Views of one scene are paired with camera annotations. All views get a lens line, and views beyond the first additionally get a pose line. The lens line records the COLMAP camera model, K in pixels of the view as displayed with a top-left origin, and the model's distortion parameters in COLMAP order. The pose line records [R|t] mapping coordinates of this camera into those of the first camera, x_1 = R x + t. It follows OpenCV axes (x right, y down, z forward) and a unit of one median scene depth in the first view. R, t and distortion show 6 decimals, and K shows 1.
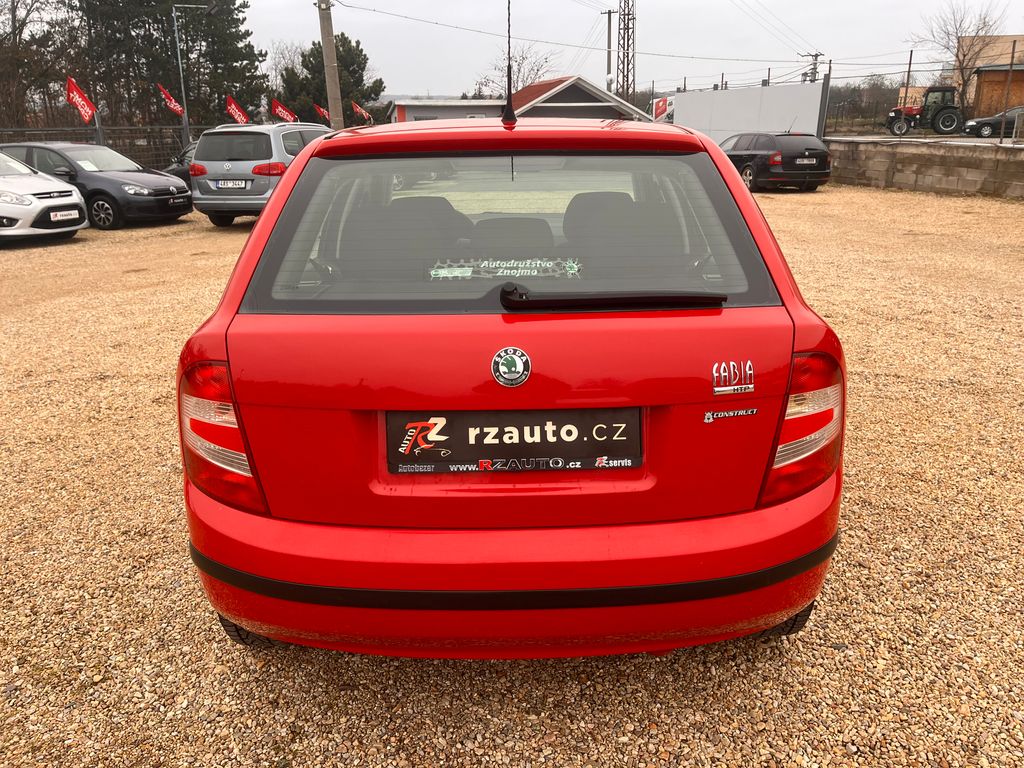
lens RADIAL K [[774.2, 0, 521.7], [0, 774.2, 394.0], [0, 0, 1]] dist [0.077322, -0.098377]
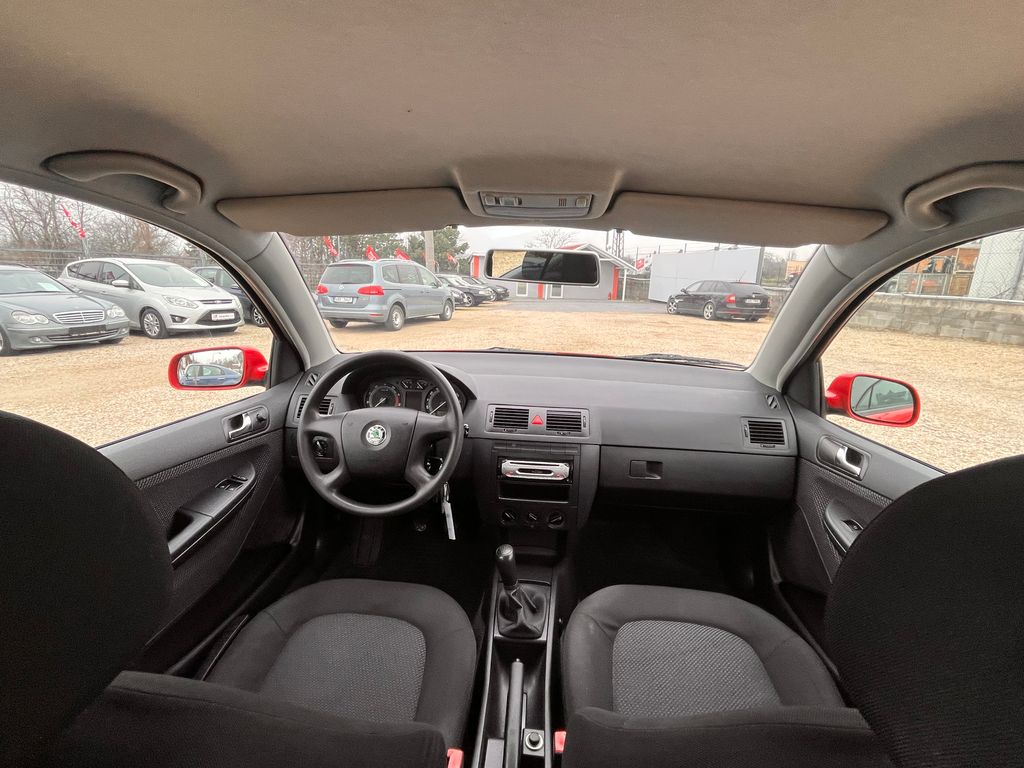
lens RADIAL K [[463.8, 0, 505.4], [0, 463.8, 381.0], [0, 0, 1]] dist [-0.002317, -0.000868]
pose [[0.994665, 0.056586, -0.086252, 0.000784], [-0.065159, 0.992846, -0.100054, -0.042223], [0.079974, 0.105141, 0.991236, 0.154960]]
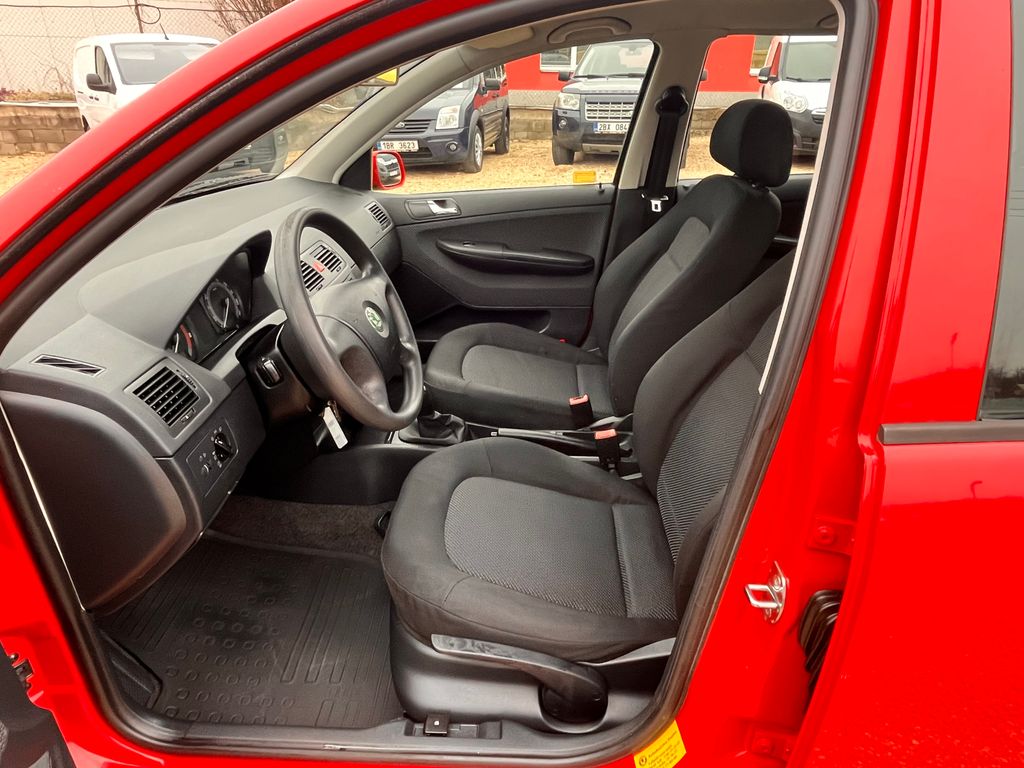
lens RADIAL K [[632.2, 0, 505.3], [0, 632.2, 380.0], [0, 0, 1]] dist [0.005015, -0.005297]
pose [[0.050112, -0.419532, 0.906356, -0.077701], [0.327251, 0.864295, 0.381969, -0.054154], [-0.943608, 0.277465, 0.180603, 0.194172]]
